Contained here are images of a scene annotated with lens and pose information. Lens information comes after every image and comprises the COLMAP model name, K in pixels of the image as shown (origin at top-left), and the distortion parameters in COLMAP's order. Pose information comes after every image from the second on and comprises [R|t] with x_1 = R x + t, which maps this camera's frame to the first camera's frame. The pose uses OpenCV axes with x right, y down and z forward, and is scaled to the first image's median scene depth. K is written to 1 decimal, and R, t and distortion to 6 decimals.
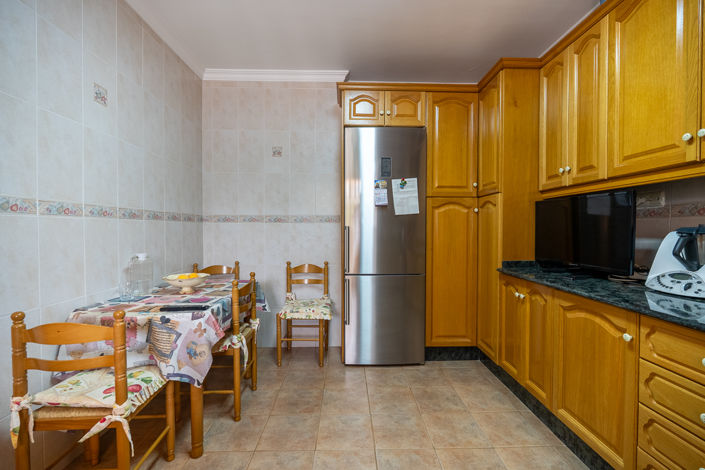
lens RADIAL K [[309.1, 0, 354.4], [0, 309.1, 235.4], [0, 0, 1]] dist [-0.009522, 0.000360]
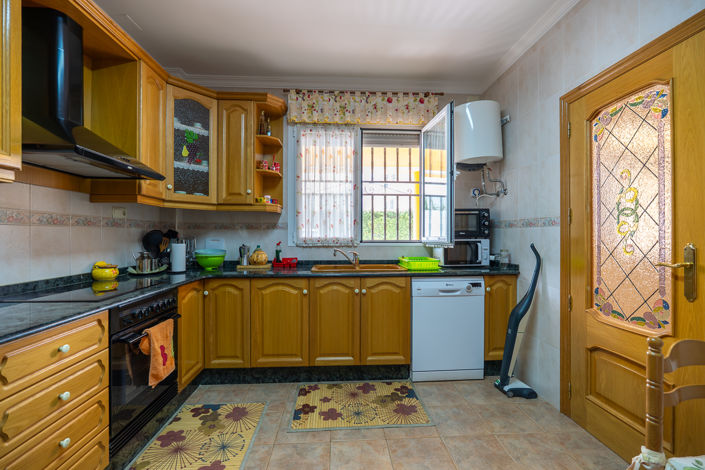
lens RADIAL K [[309.1, 0, 354.4], [0, 309.1, 235.4], [0, 0, 1]] dist [-0.009522, 0.000360]
pose [[-0.034125, -0.003715, 0.999411, -0.751632], [0.023746, 0.999708, 0.004527, -0.019118], [-0.999135, 0.023887, -0.034027, 0.522450]]
